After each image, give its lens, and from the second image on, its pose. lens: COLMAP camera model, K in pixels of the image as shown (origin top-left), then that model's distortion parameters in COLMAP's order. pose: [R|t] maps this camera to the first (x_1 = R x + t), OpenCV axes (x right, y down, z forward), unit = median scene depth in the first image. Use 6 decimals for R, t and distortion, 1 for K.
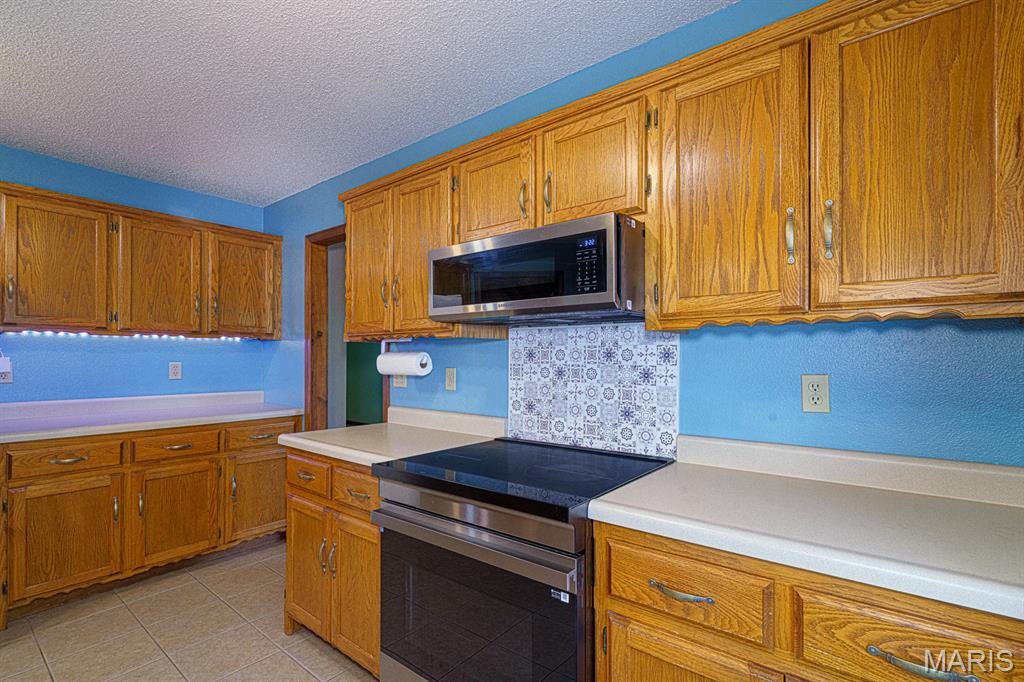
lens RADIAL K [[473.1, 0, 508.7], [0, 473.1, 357.5], [0, 0, 1]] dist [0.000467, 0.000839]
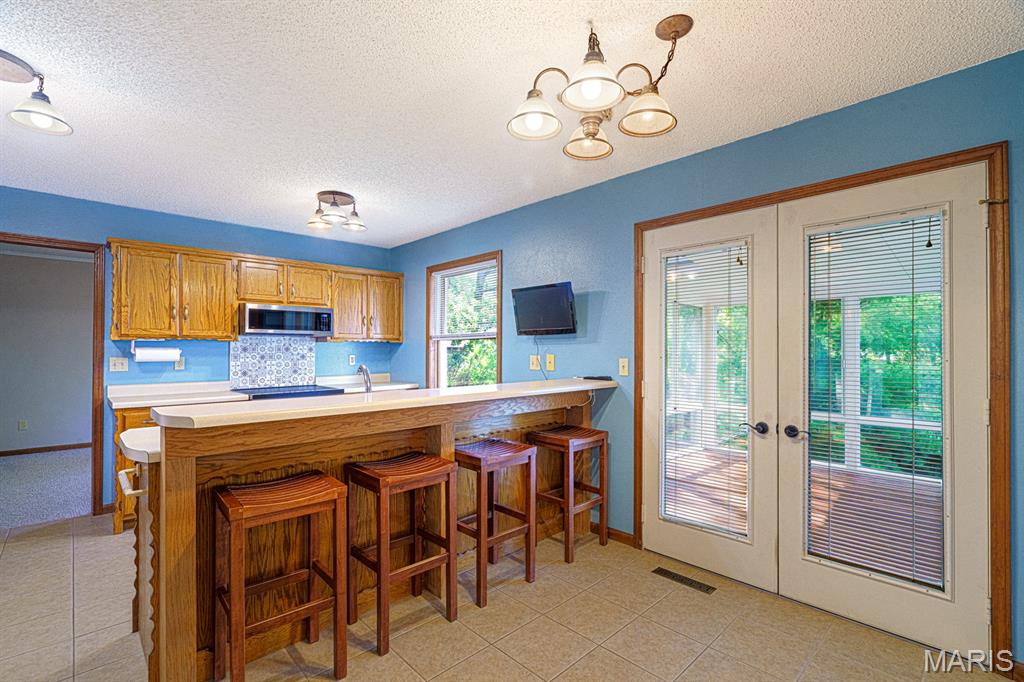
lens RADIAL K [[473.1, 0, 515.1], [0, 473.1, 345.6], [0, 0, 1]] dist [0.000467, 0.000839]
pose [[0.124463, 0.004165, 0.992215, -2.098537], [-0.000735, 0.999991, -0.004106, -0.015066], [-0.992224, -0.000219, 0.124465, -0.517401]]
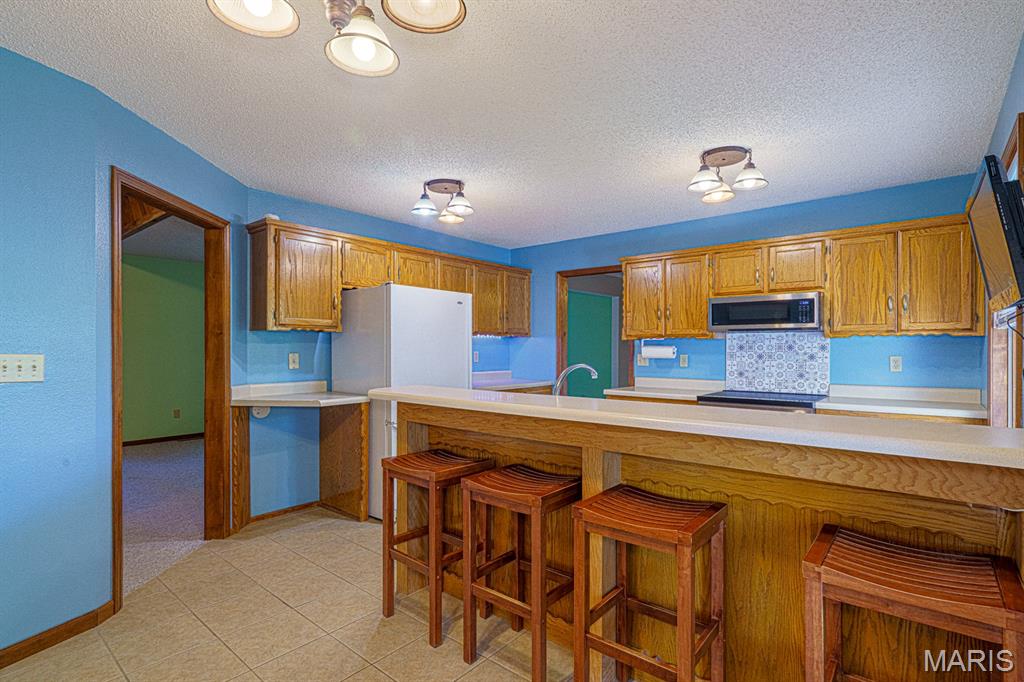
lens RADIAL K [[500.5, 0, 515.8], [0, 500.5, 350.8], [0, 0, 1]] dist [-0.001980, 0.001609]
pose [[0.999977, -0.000051, -0.006840, -0.950062], [0.000086, 0.999987, 0.005105, -0.002380], [0.006840, -0.005106, 0.999964, -1.168141]]
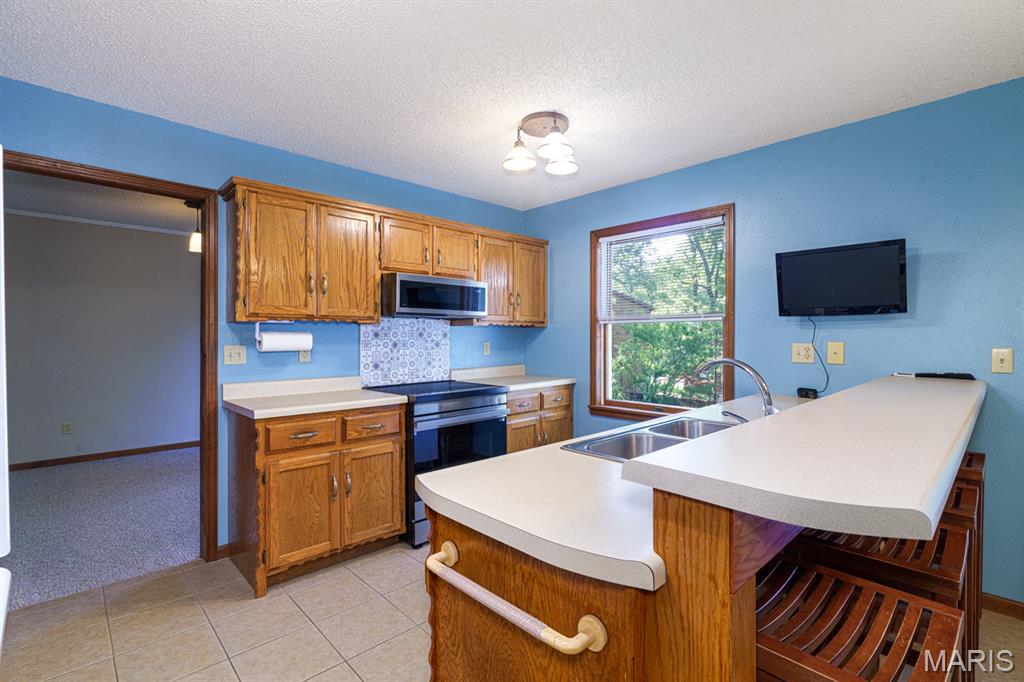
lens RADIAL K [[473.1, 0, 510.8], [0, 473.1, 336.2], [0, 0, 1]] dist [0.000467, 0.000839]
pose [[0.131465, -0.002731, 0.991317, -1.668316], [-0.001651, 0.999994, 0.002974, -0.006153], [-0.991319, -0.002027, 0.131460, 0.350880]]
